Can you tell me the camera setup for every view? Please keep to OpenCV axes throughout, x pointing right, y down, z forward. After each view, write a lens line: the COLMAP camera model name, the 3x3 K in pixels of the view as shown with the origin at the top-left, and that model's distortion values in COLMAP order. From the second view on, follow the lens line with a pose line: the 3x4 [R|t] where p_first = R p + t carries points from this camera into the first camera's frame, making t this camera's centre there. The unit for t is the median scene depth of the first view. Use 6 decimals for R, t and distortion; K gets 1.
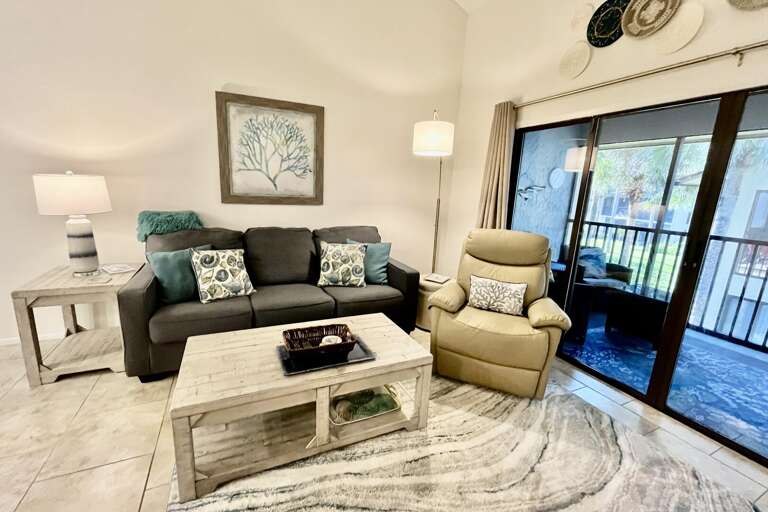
lens RADIAL K [[316.6, 0, 379.0], [0, 316.6, 255.1], [0, 0, 1]] dist [0.000152, 0.000174]
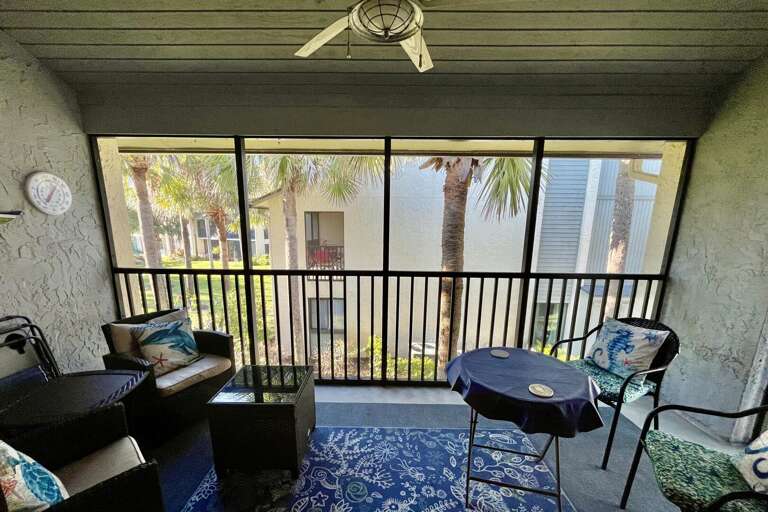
lens RADIAL K [[316.6, 0, 379.0], [0, 316.6, 255.1], [0, 0, 1]] dist [0.000152, 0.000174]
pose [[0.429858, -0.136976, 0.892446, 0.071722], [0.201404, 0.978067, 0.053109, -0.016387], [-0.880147, 0.156913, 0.448018, 0.081172]]
